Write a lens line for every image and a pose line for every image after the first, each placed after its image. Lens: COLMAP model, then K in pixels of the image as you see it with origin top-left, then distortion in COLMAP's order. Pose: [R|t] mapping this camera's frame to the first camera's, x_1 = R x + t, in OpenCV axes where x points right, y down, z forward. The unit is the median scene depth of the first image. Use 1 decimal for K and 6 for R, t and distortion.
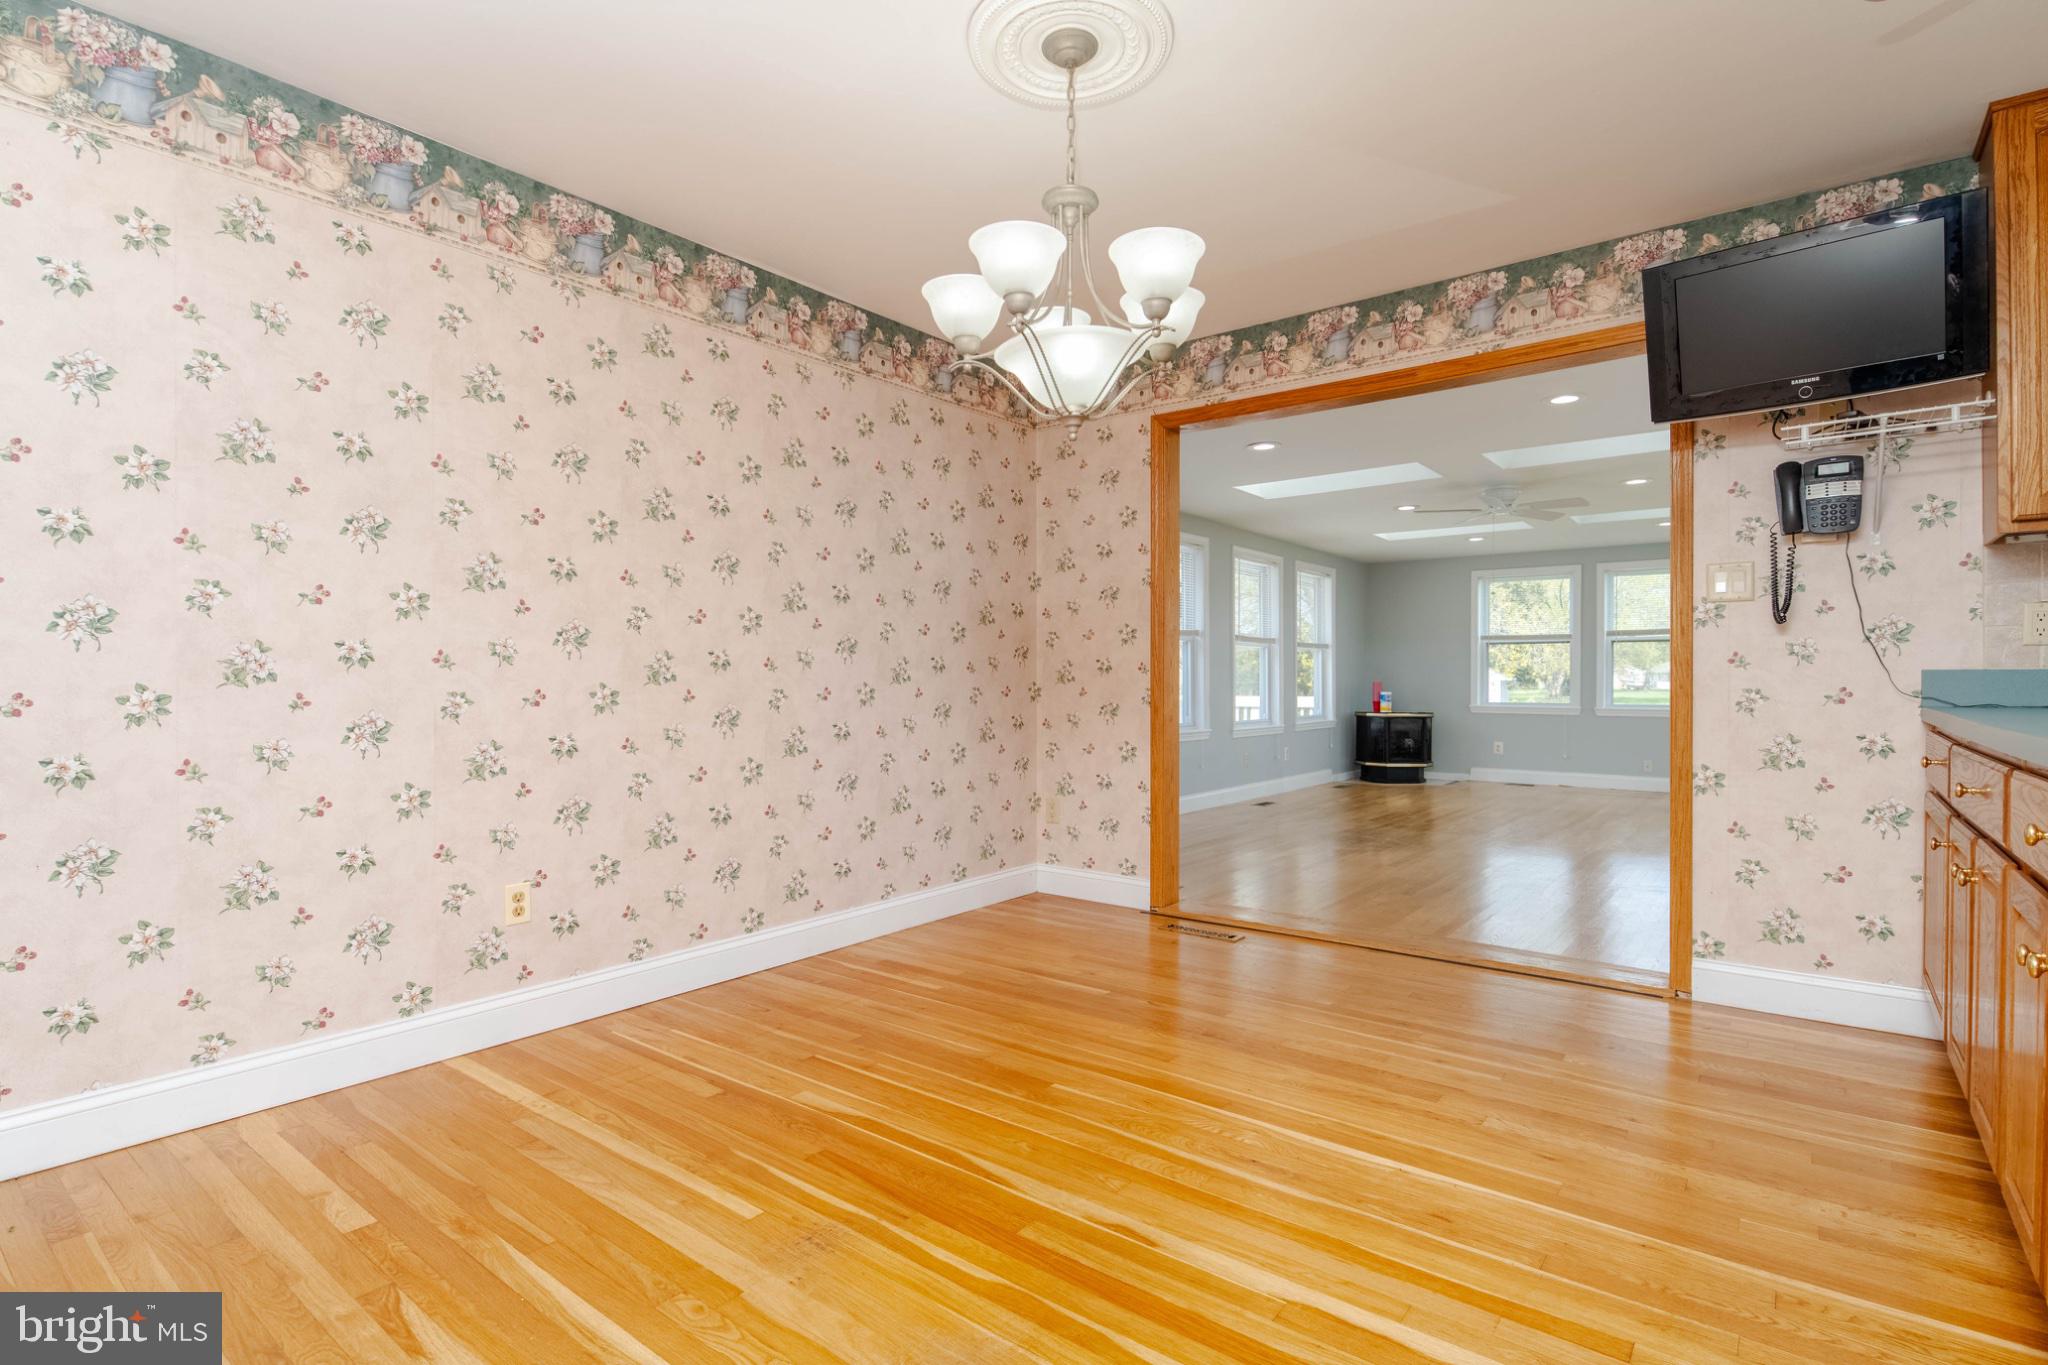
lens RADIAL K [[987.2, 0, 1038.1], [0, 987.2, 688.0], [0, 0, 1]] dist [0.003318, -0.010599]
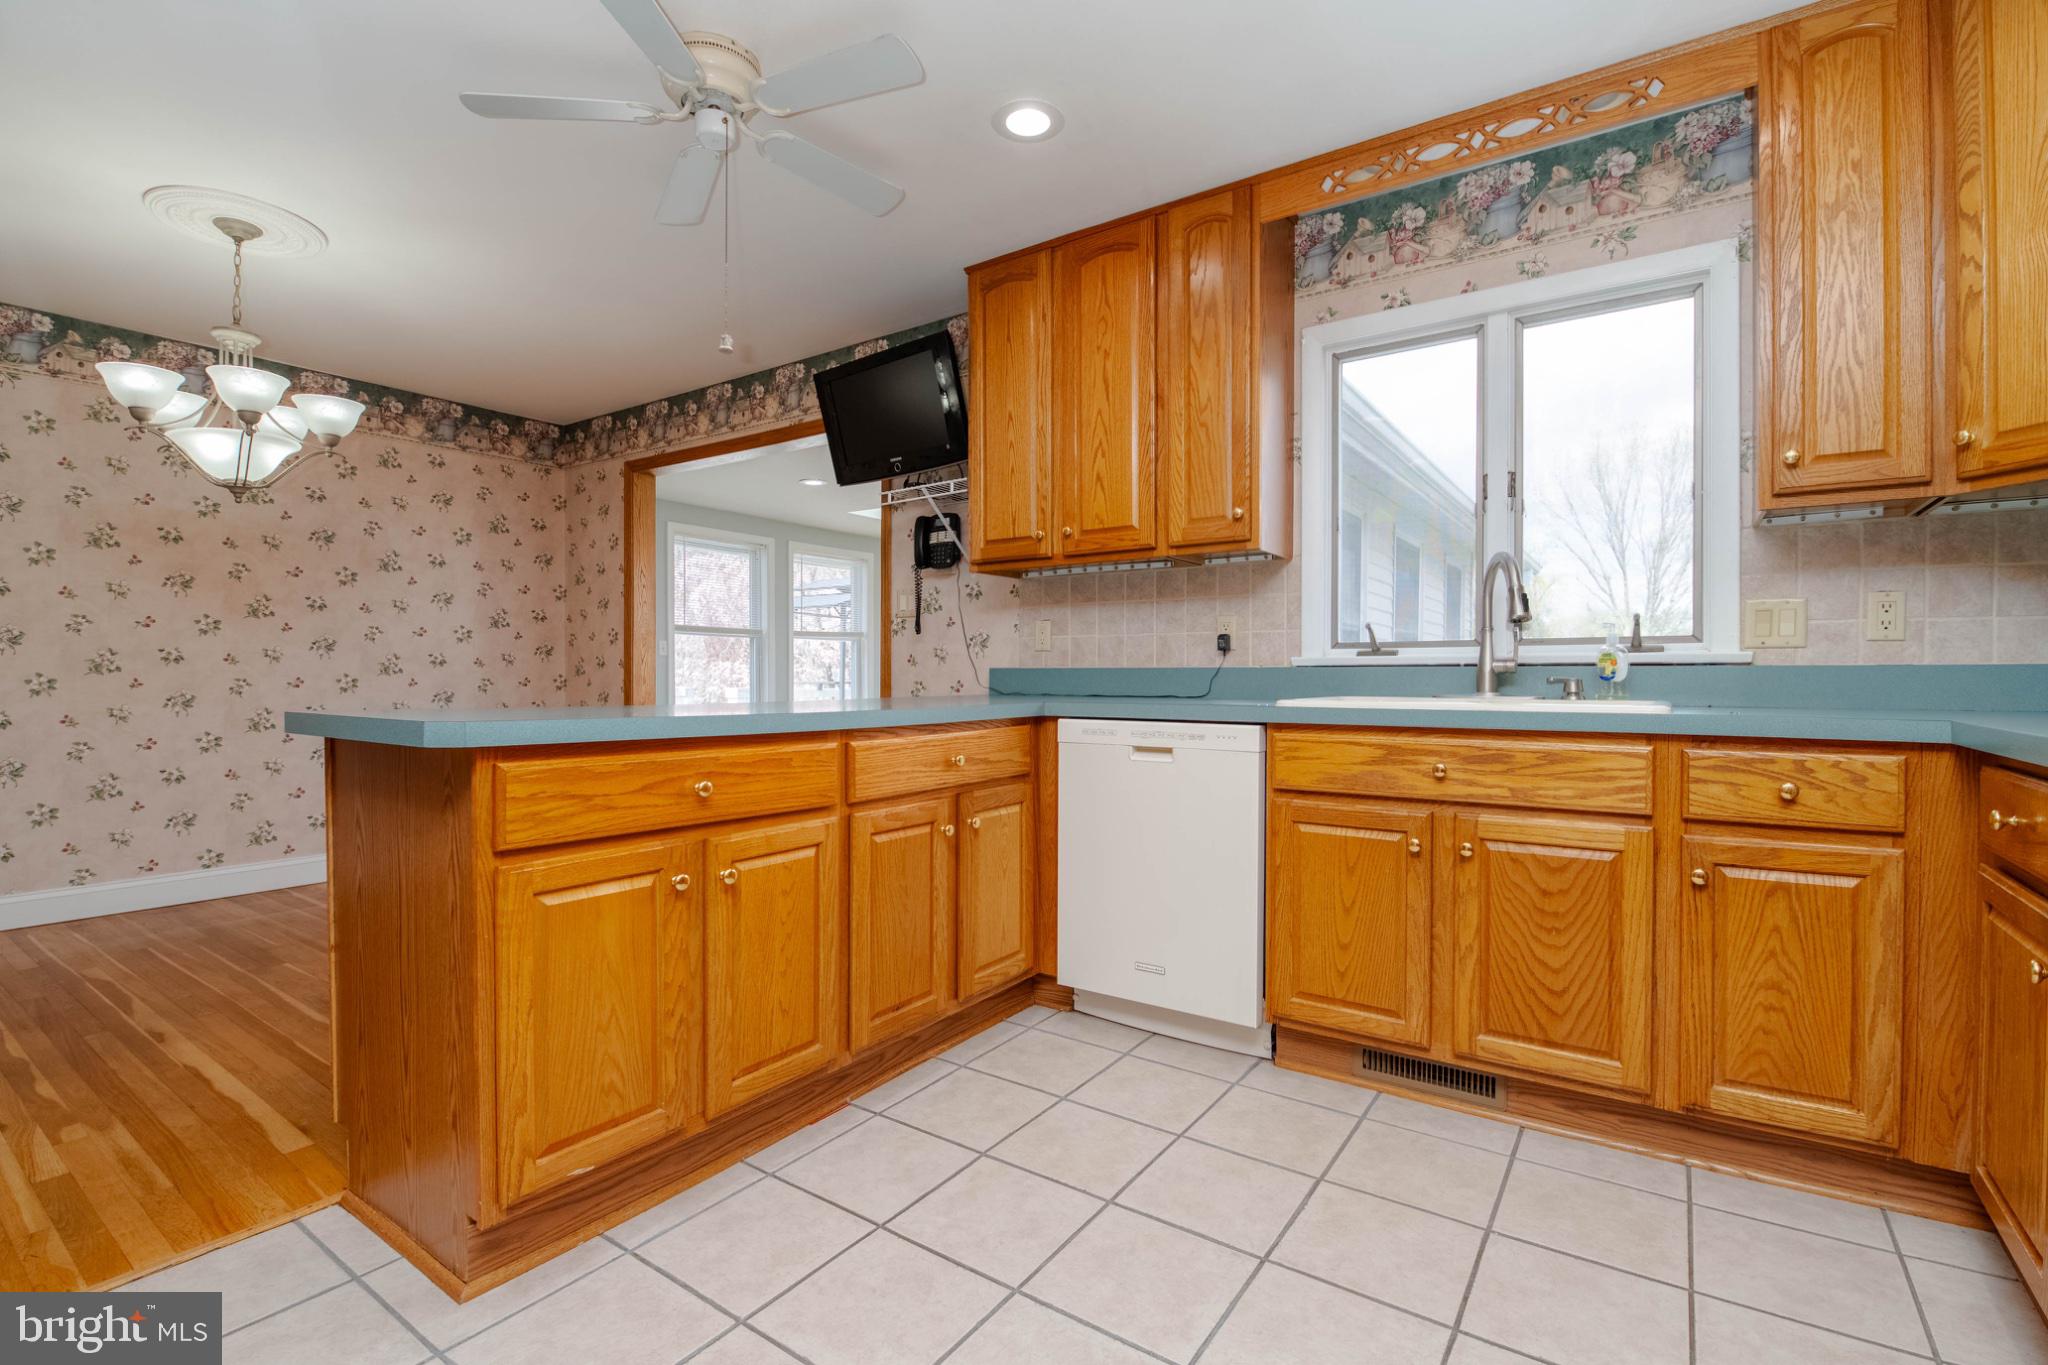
lens RADIAL K [[921.9, 0, 1034.2], [0, 921.9, 685.5], [0, 0, 1]] dist [-0.000224, -0.010415]
pose [[0.998402, 0.005156, 0.056279, 0.668168], [-0.005343, 0.999981, 0.003185, 0.001296], [-0.056262, -0.003481, 0.998410, -0.230081]]
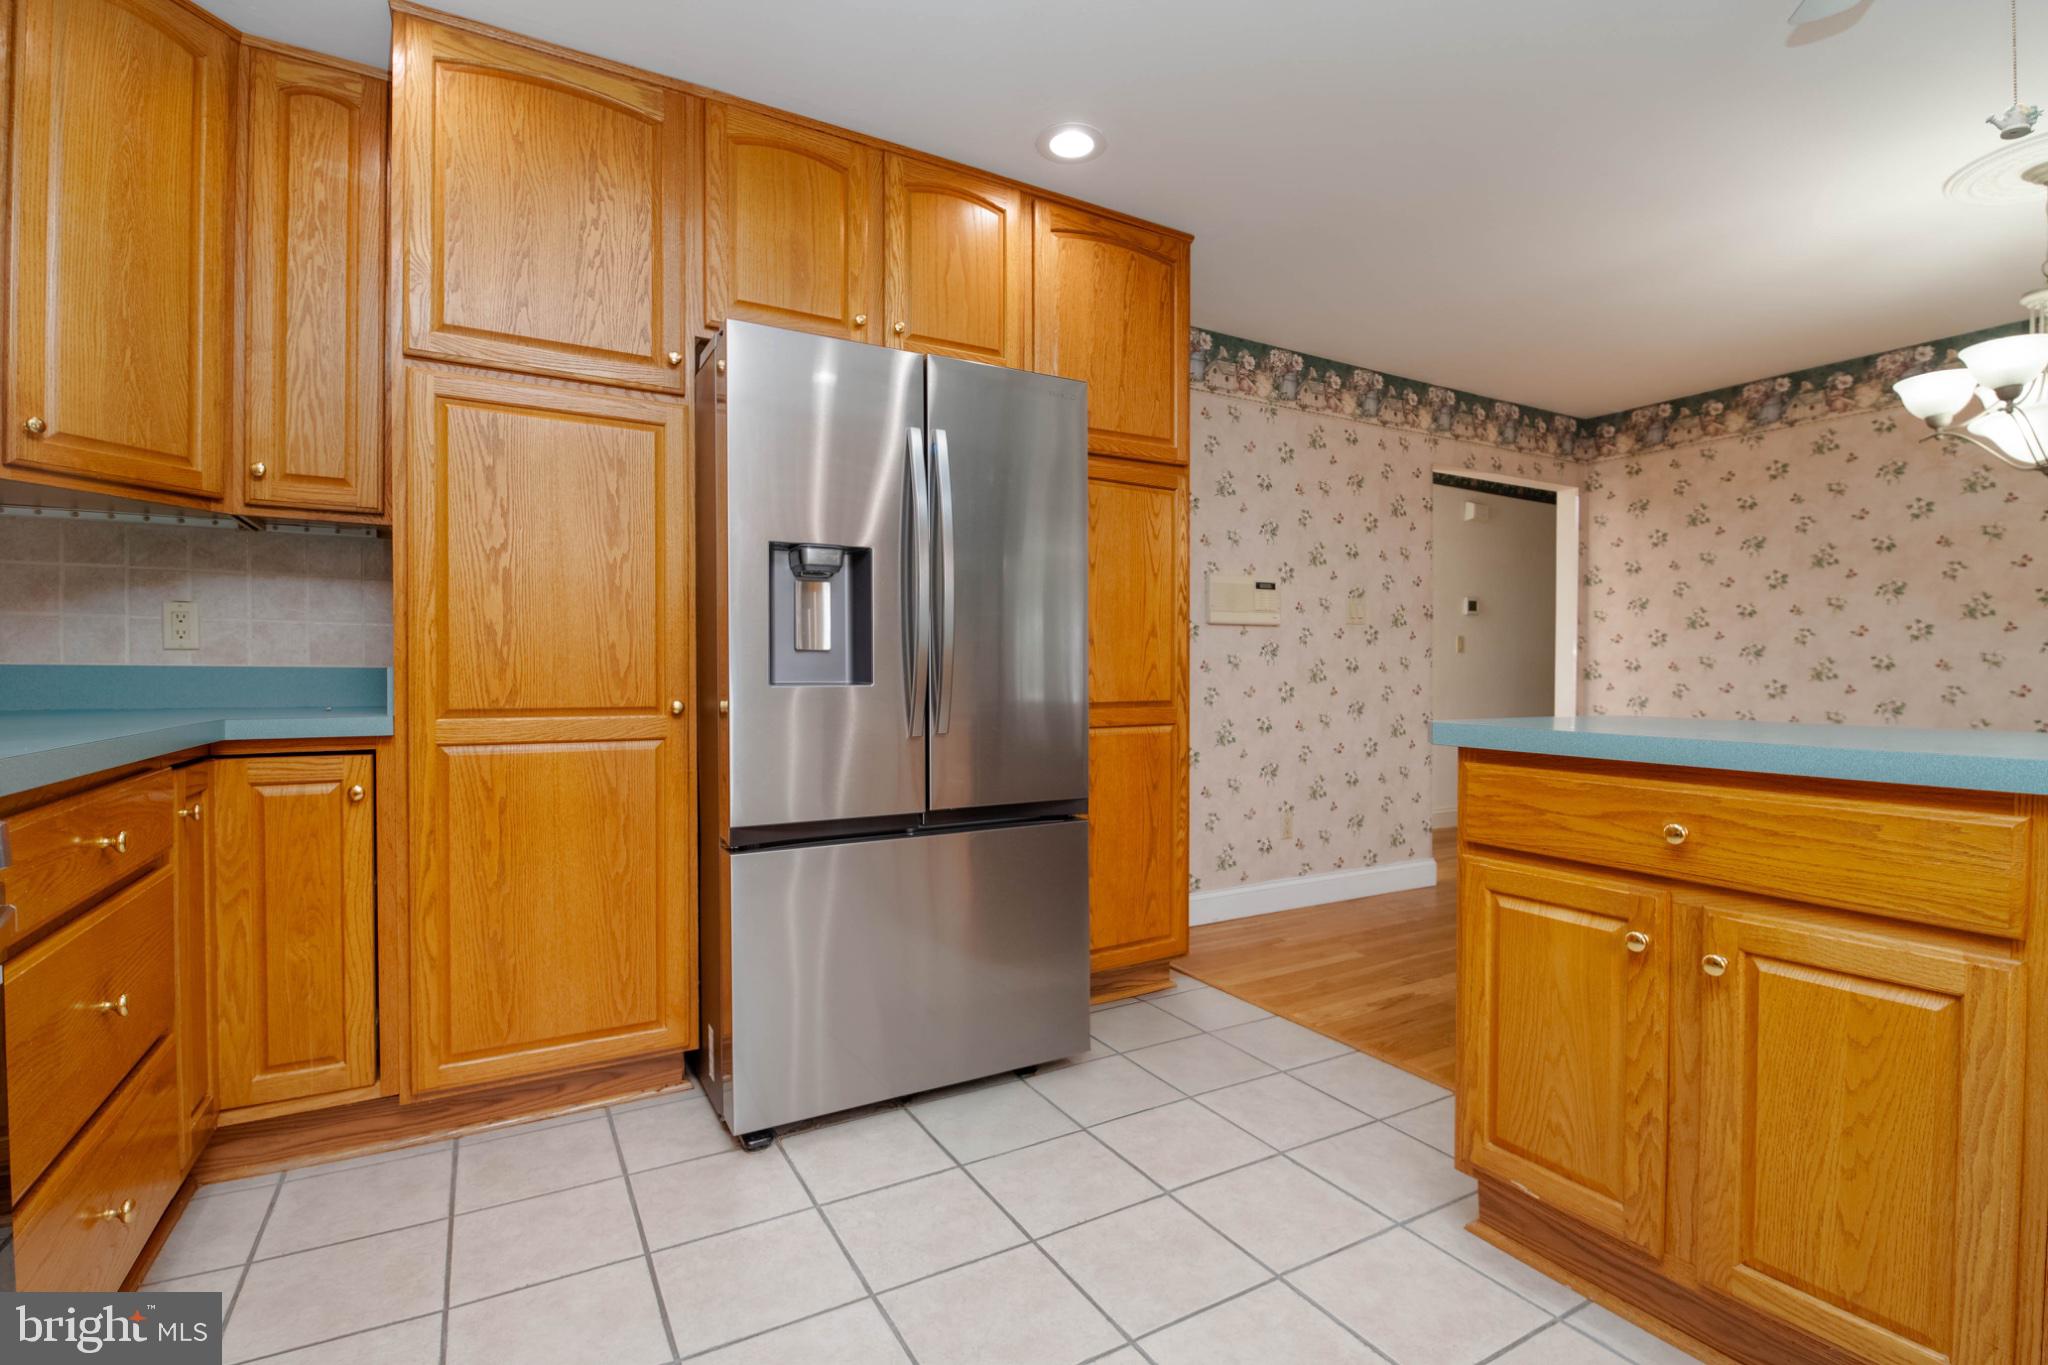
lens RADIAL K [[945.4, 0, 1032.3], [0, 945.4, 686.3], [0, 0, 1]] dist [0.001368, -0.010334]
pose [[-0.377202, 0.012137, -0.926051, 0.961596], [-0.005782, 0.999864, 0.015460, -0.005171], [0.926113, 0.011186, -0.377080, 0.157683]]
